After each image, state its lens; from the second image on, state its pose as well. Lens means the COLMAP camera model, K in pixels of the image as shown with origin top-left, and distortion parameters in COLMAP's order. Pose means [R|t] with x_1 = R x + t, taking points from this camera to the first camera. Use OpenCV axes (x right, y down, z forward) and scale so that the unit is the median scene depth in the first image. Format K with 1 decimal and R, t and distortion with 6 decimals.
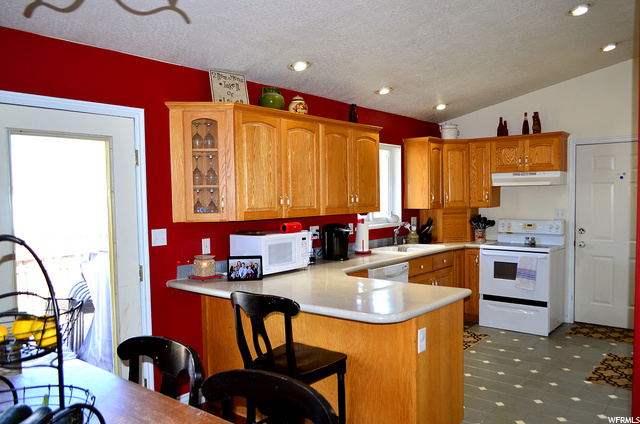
lens RADIAL K [[498.2, 0, 324.1], [0, 498.2, 215.7], [0, 0, 1]] dist [-0.005898, 0.001667]
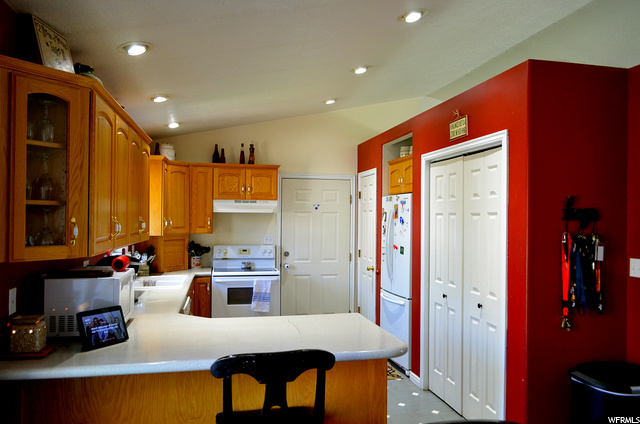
lens RADIAL K [[498.2, 0, 324.1], [0, 498.2, 215.7], [0, 0, 1]] dist [-0.005898, 0.001667]
pose [[0.634966, 0.022075, 0.772224, -0.301612], [0.018164, 0.998889, -0.043489, -0.005692], [-0.772326, 0.041641, 0.633860, 0.208557]]
